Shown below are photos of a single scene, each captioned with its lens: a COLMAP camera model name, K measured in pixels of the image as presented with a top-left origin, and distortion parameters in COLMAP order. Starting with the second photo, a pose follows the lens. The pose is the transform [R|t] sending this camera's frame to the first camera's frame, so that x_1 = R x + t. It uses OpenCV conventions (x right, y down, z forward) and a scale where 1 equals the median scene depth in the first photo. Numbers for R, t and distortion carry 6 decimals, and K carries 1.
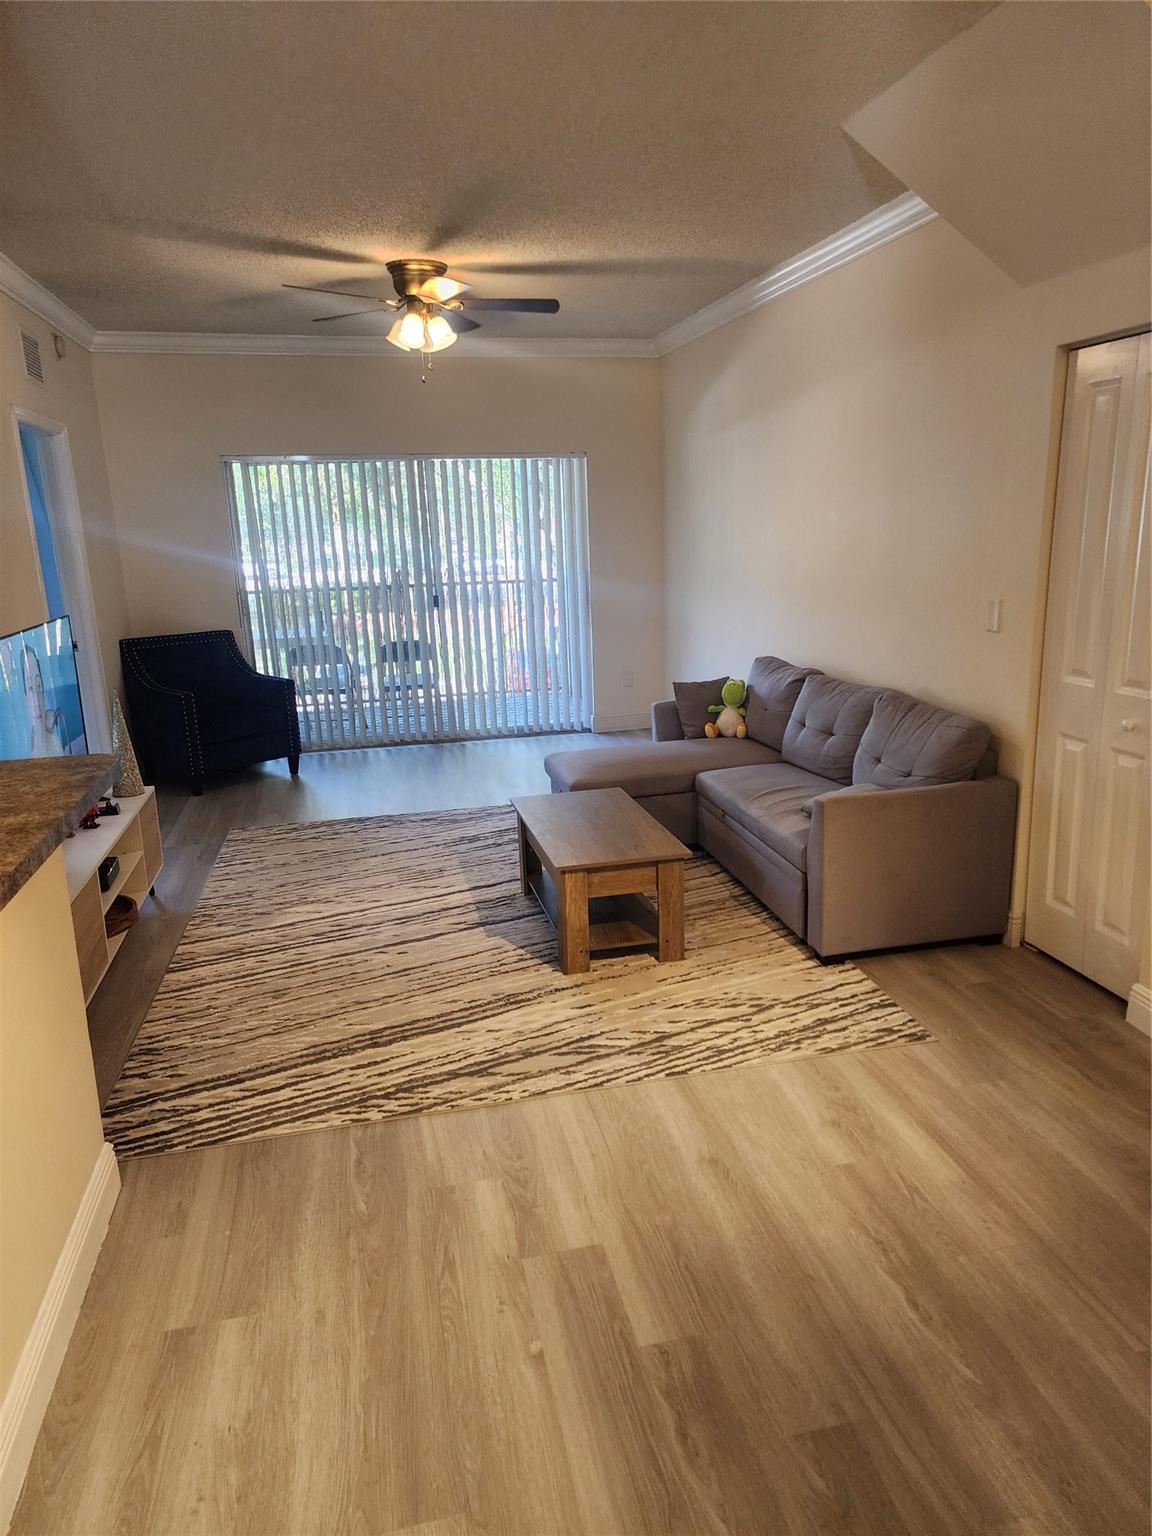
lens RADIAL K [[1029.0, 0, 605.9], [0, 1029.0, 761.9], [0, 0, 1]] dist [0.061402, -0.040254]
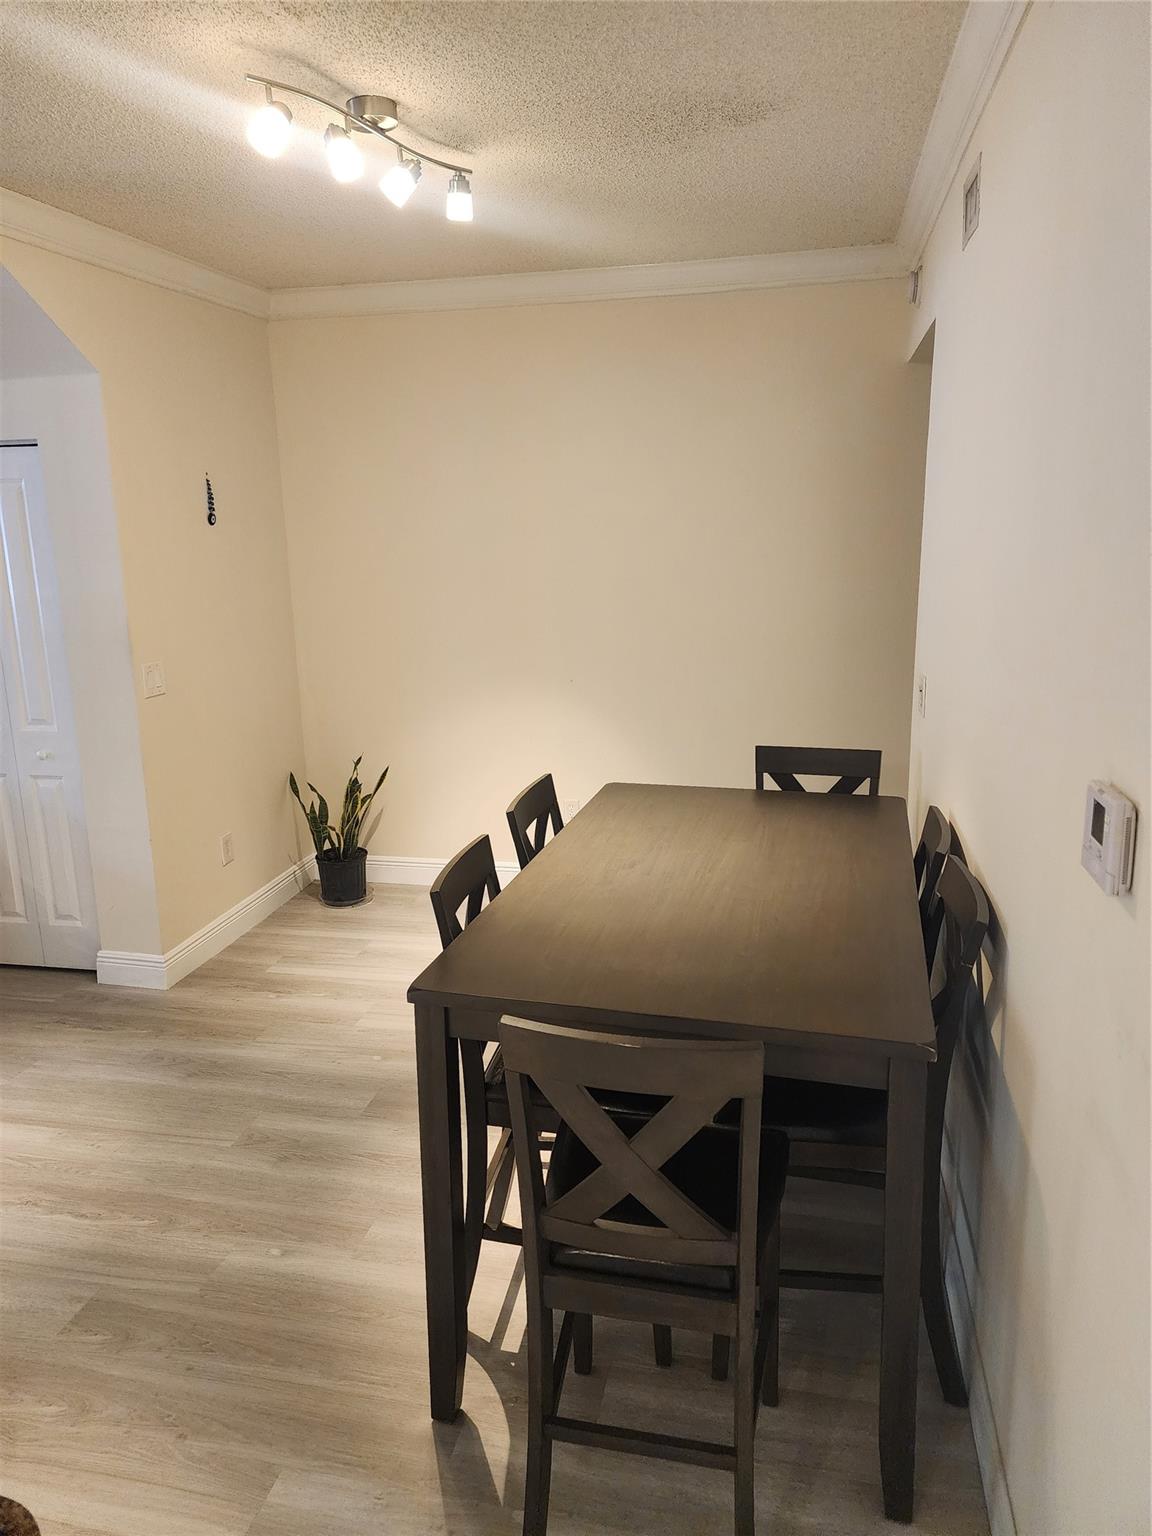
lens RADIAL K [[1029.0, 0, 577.6], [0, 1029.0, 759.3], [0, 0, 1]] dist [0.061402, -0.040254]
pose [[0.447865, -0.188371, 0.874033, -0.289415], [0.218244, 0.971017, 0.097442, -0.010997], [-0.867056, 0.147112, 0.475995, -0.141295]]
